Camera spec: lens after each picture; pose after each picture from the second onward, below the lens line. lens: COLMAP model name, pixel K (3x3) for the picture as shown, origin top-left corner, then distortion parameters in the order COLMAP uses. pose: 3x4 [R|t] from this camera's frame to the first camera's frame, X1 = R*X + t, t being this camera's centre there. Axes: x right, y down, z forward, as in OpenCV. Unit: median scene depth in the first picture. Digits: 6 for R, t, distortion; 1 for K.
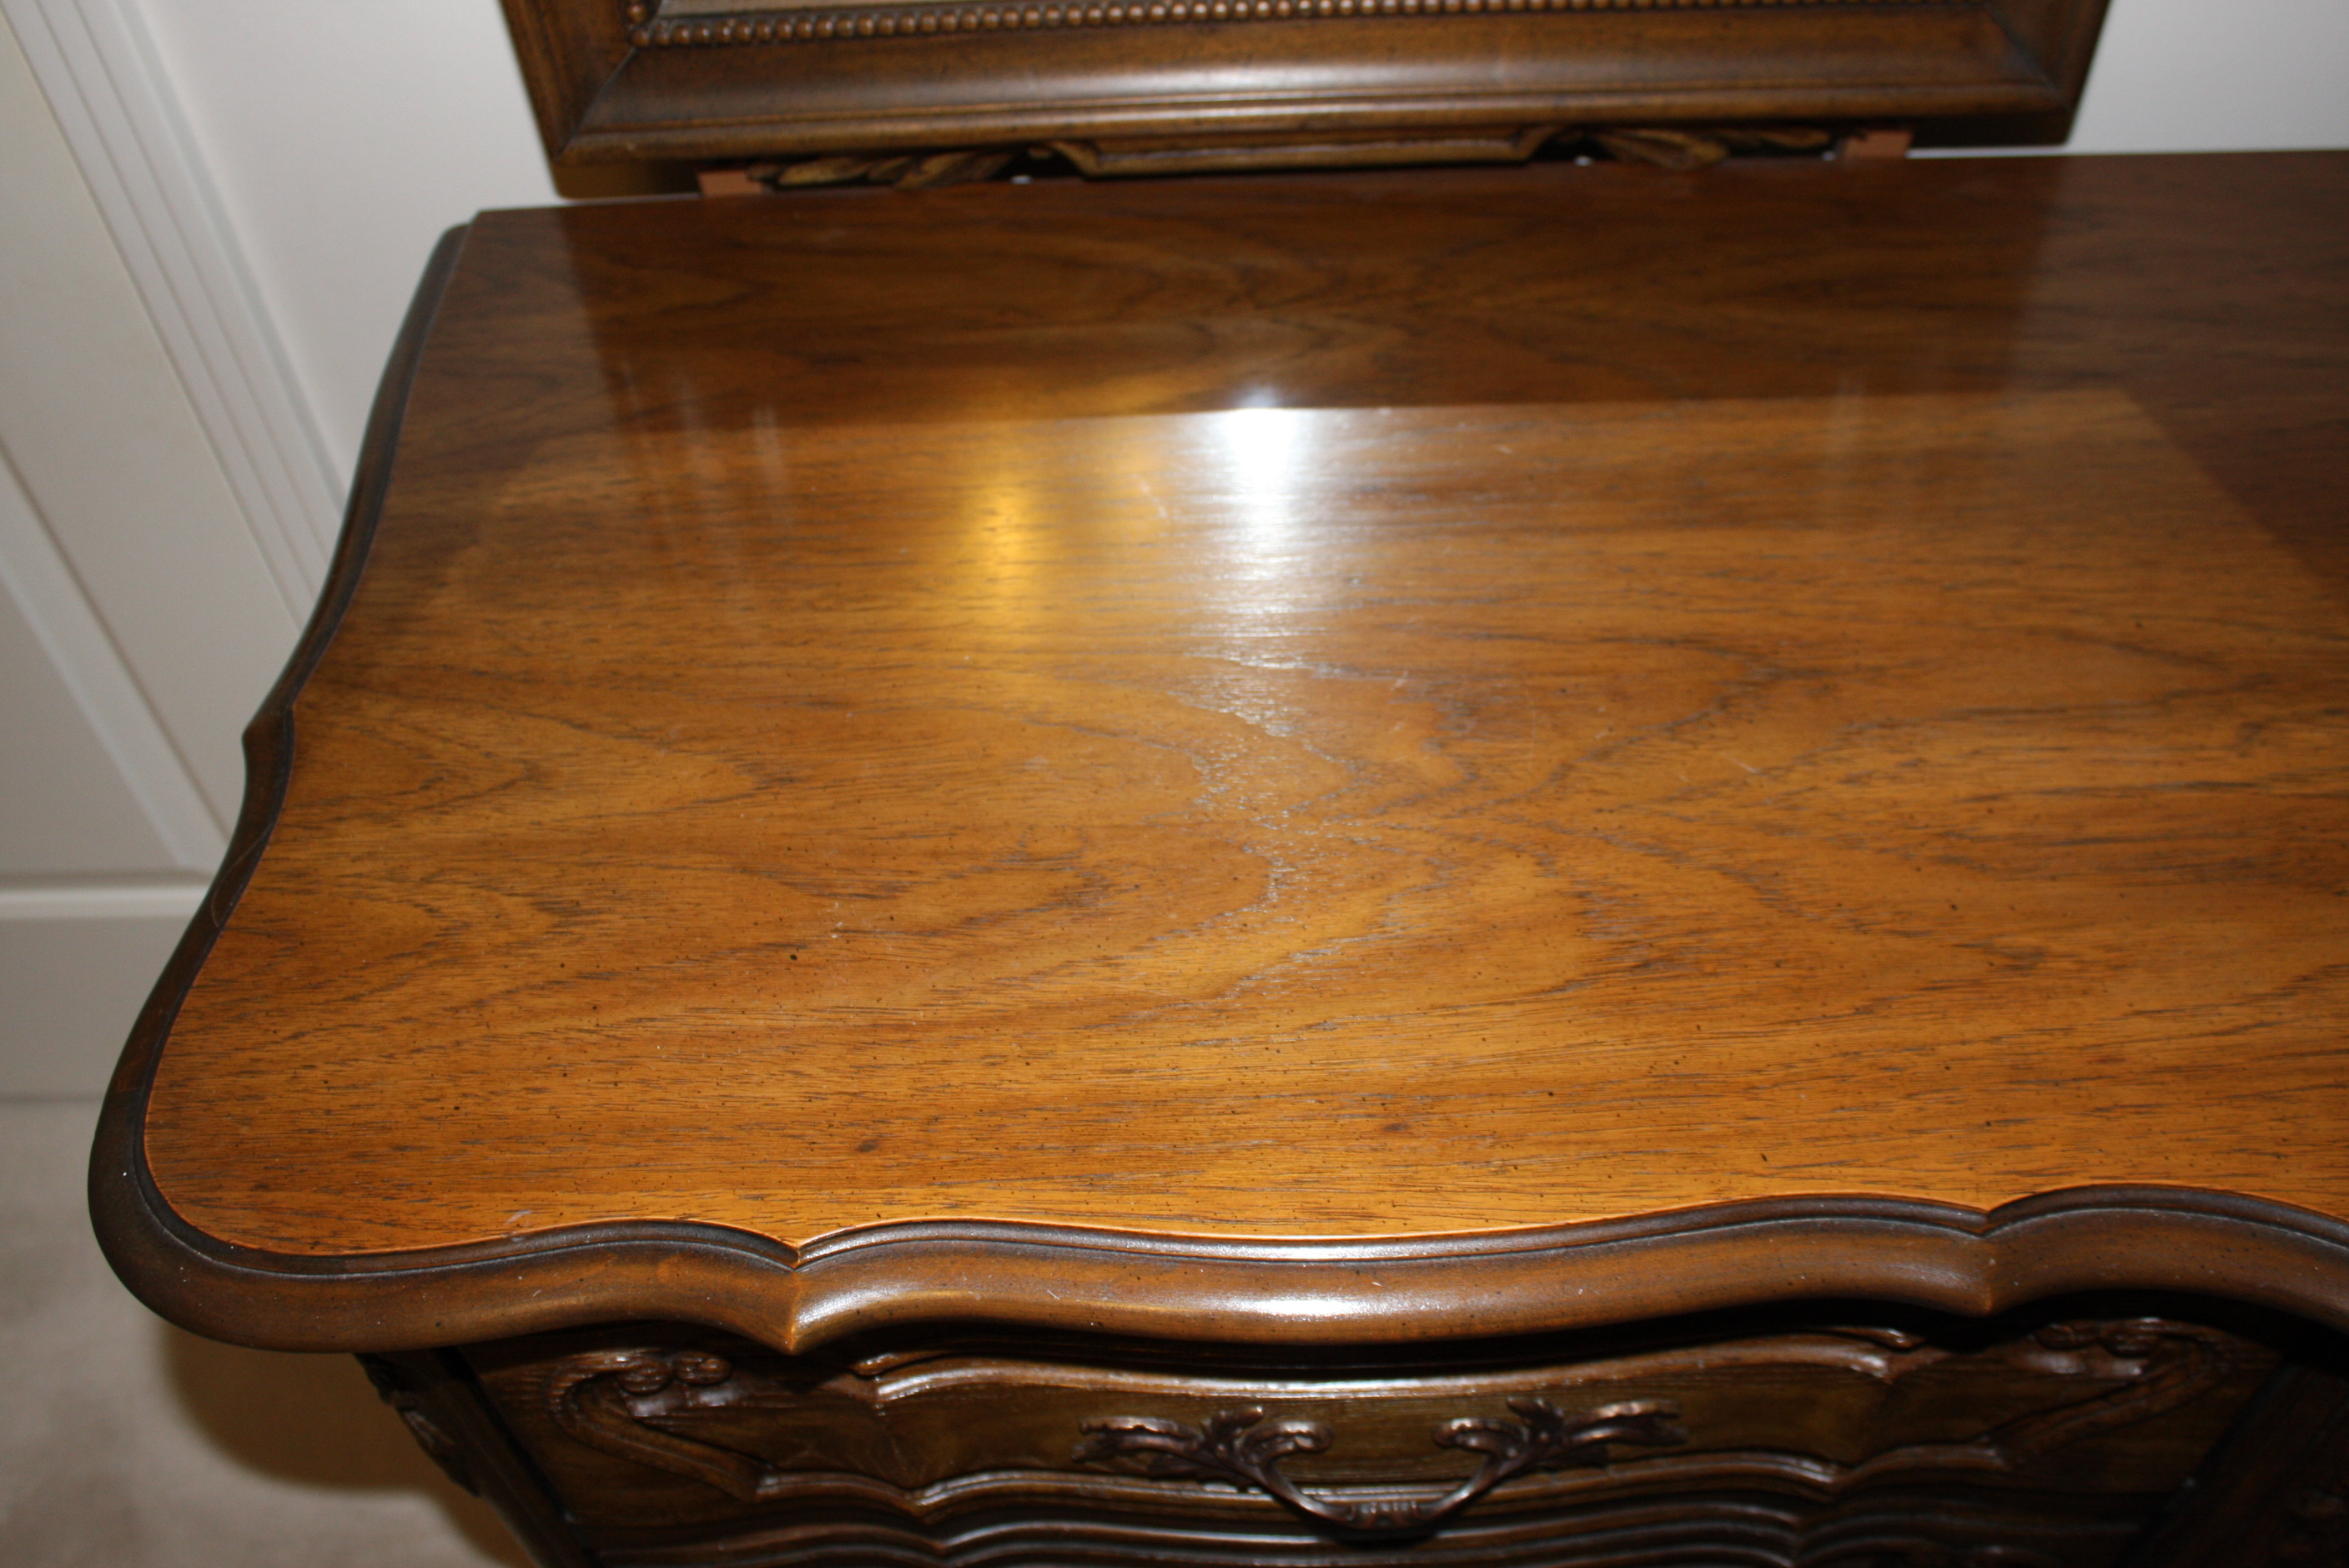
lens RADIAL K [[2188.6, 0, 1174.5], [0, 2188.6, 784.0], [0, 0, 1]] dist [-0.142212, -0.004658]
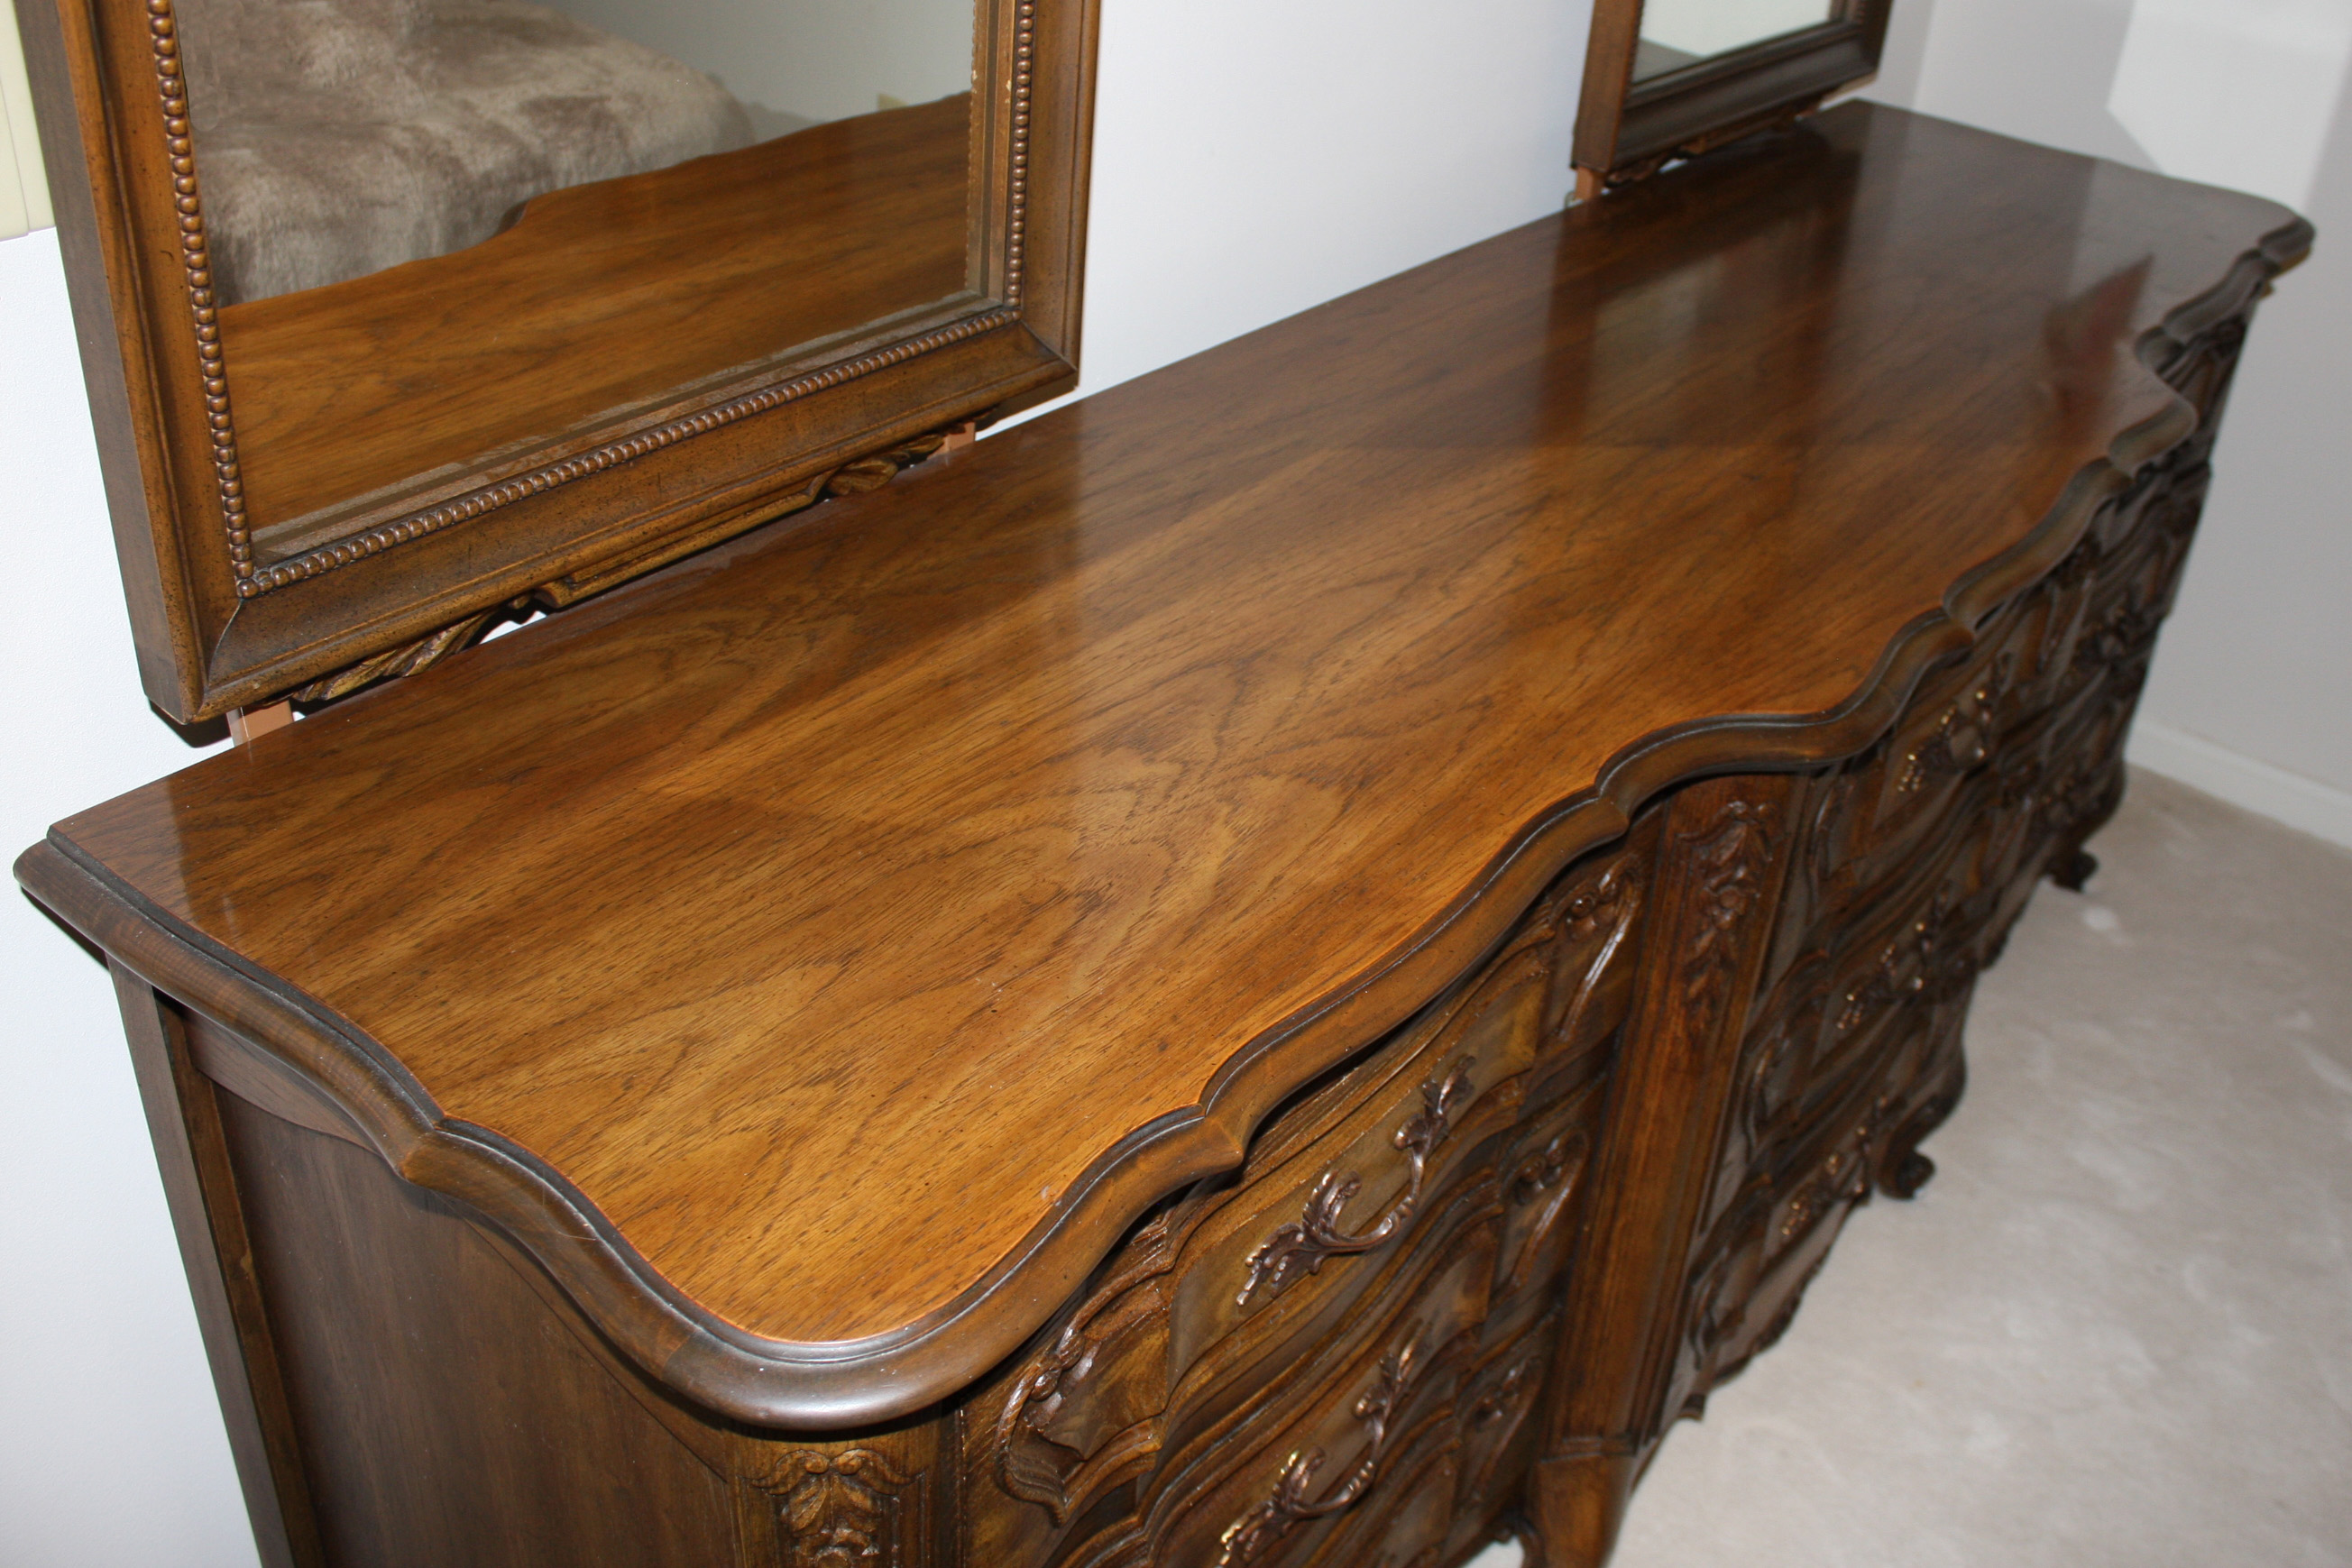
lens RADIAL K [[2222.9, 0, 1250.1], [0, 2222.9, 720.3], [0, 0, 1]] dist [-0.136562, 0.077696]
pose [[0.594027, -0.327755, 0.734648, -0.800343], [0.535661, 0.842489, -0.057262, 0.069708], [-0.600165, 0.427538, 0.676027, -0.096445]]
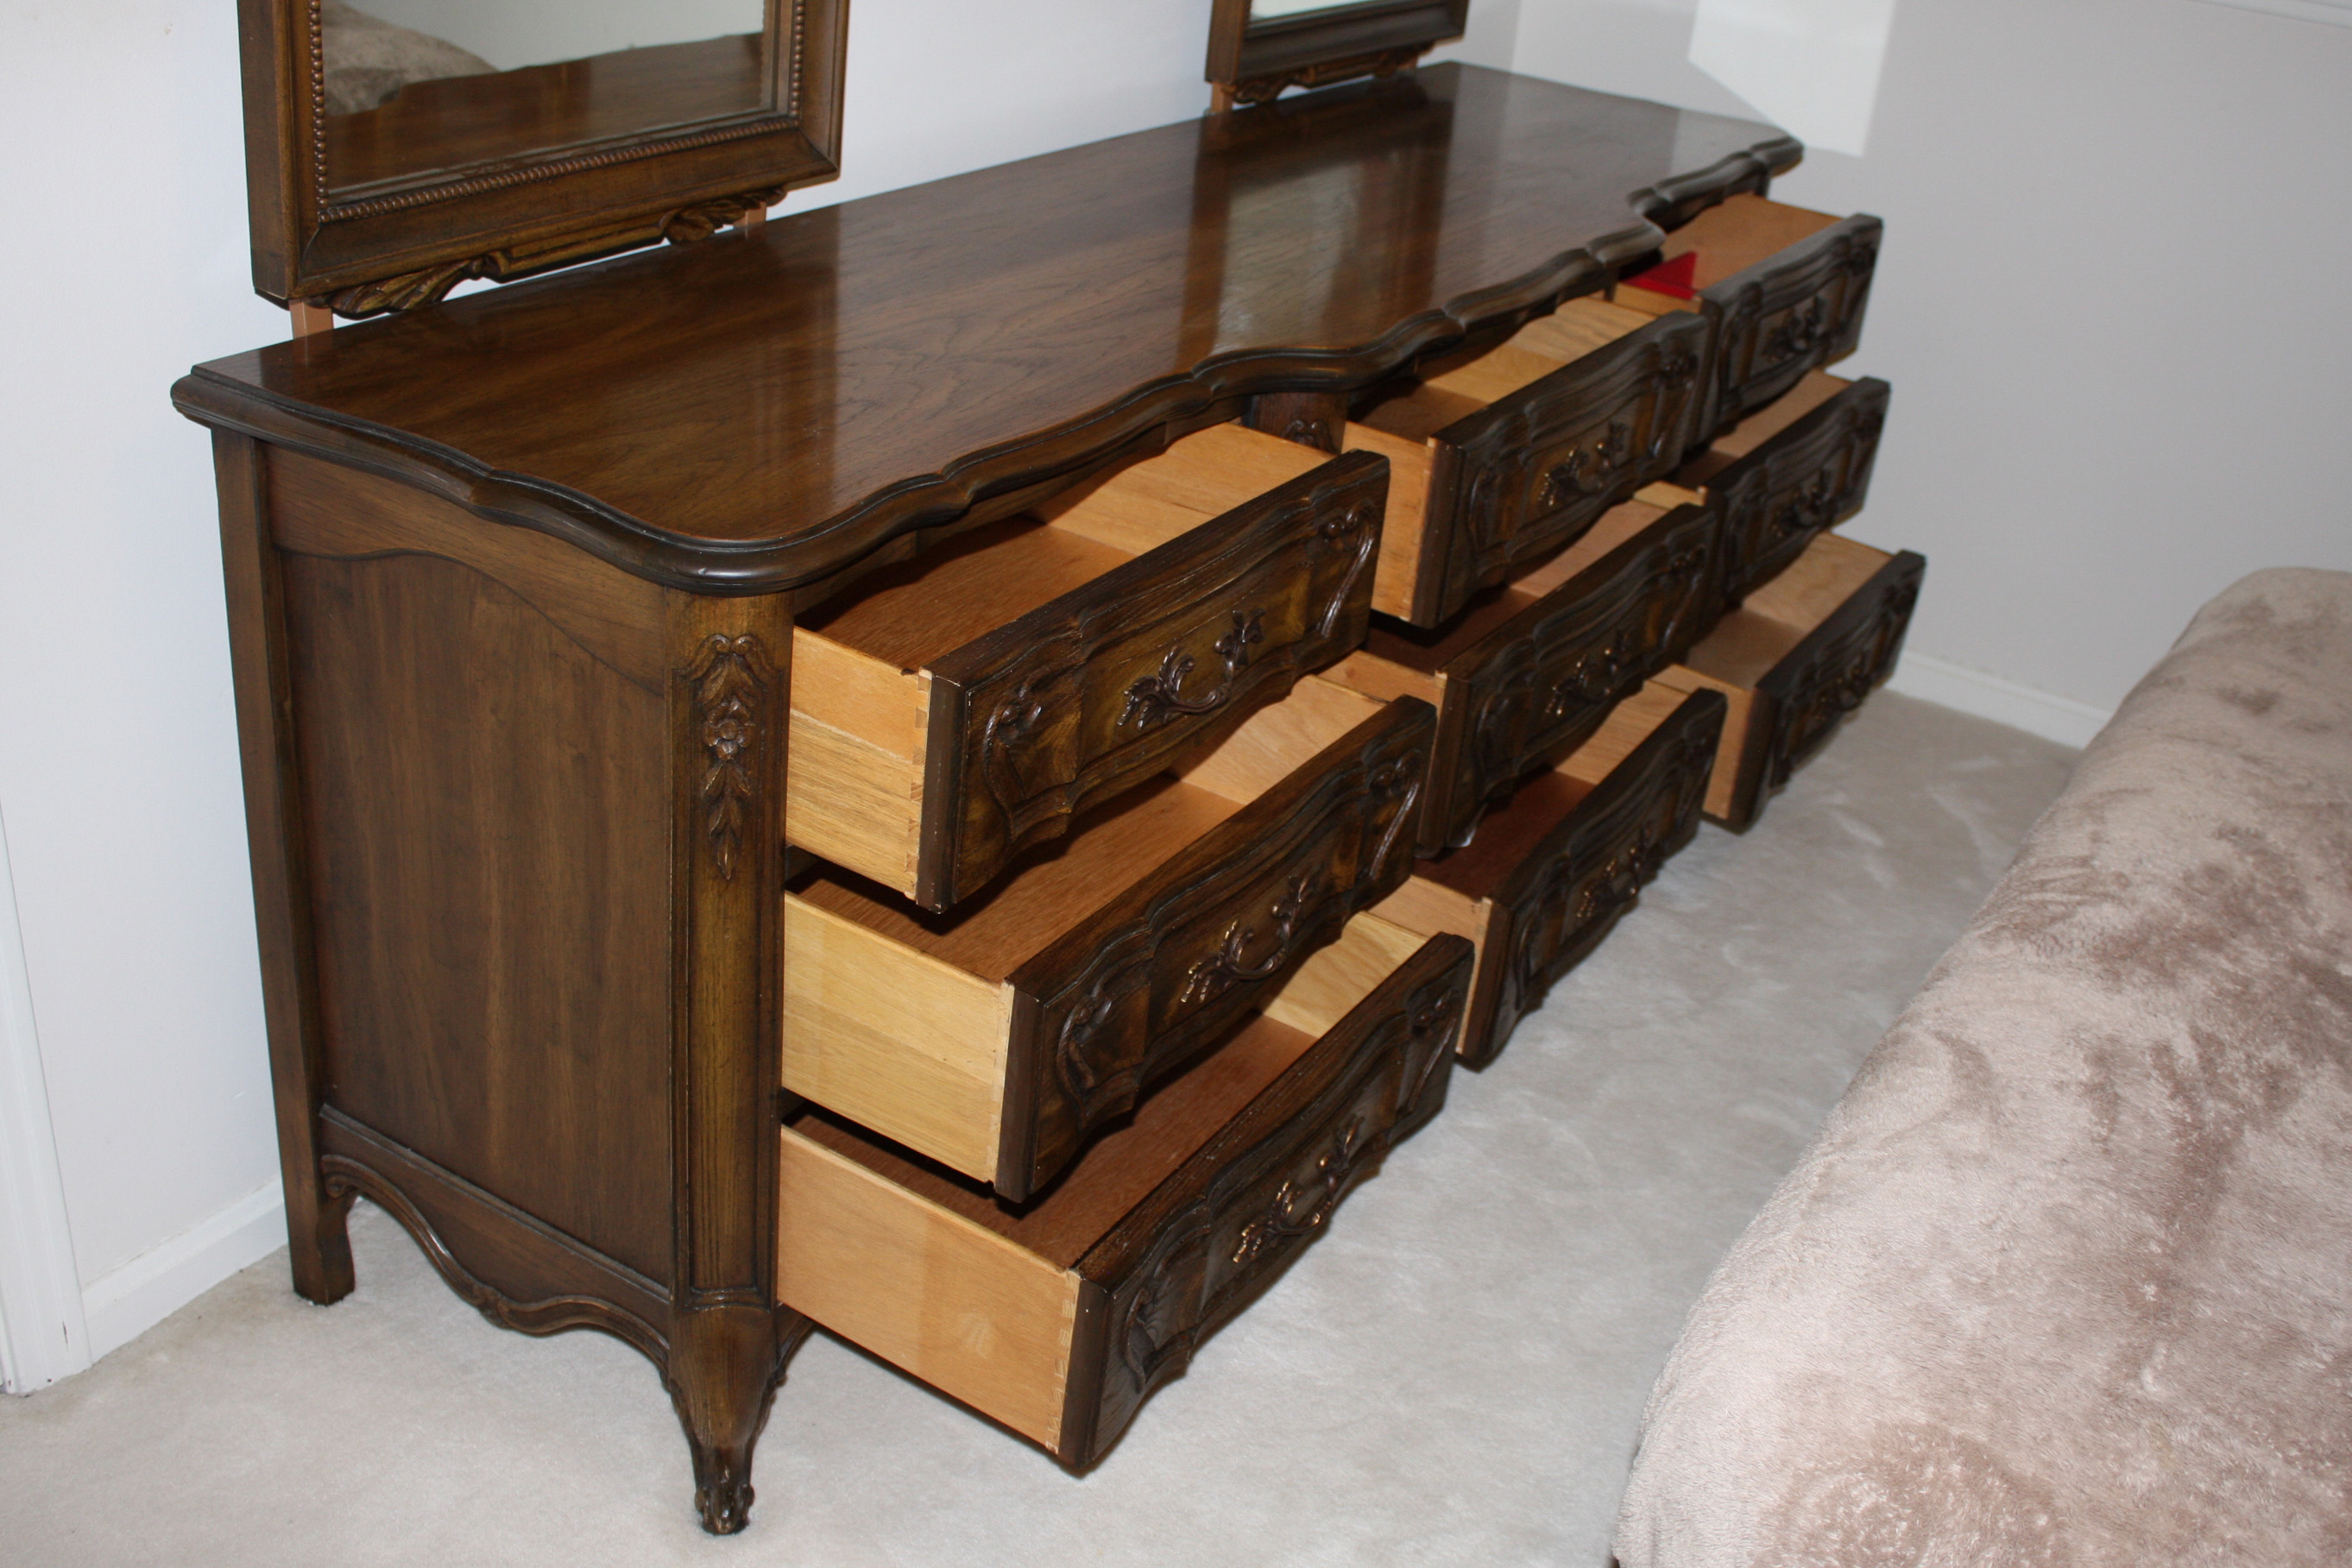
lens RADIAL K [[2436.8, 0, 1165.3], [0, 2436.8, 817.4], [0, 0, 1]] dist [-0.096774, 0.032203]
pose [[0.522682, -0.306151, 0.795660, -1.623612], [0.560110, 0.826922, -0.049766, 0.564317], [-0.642714, 0.471669, 0.603695, -0.445849]]
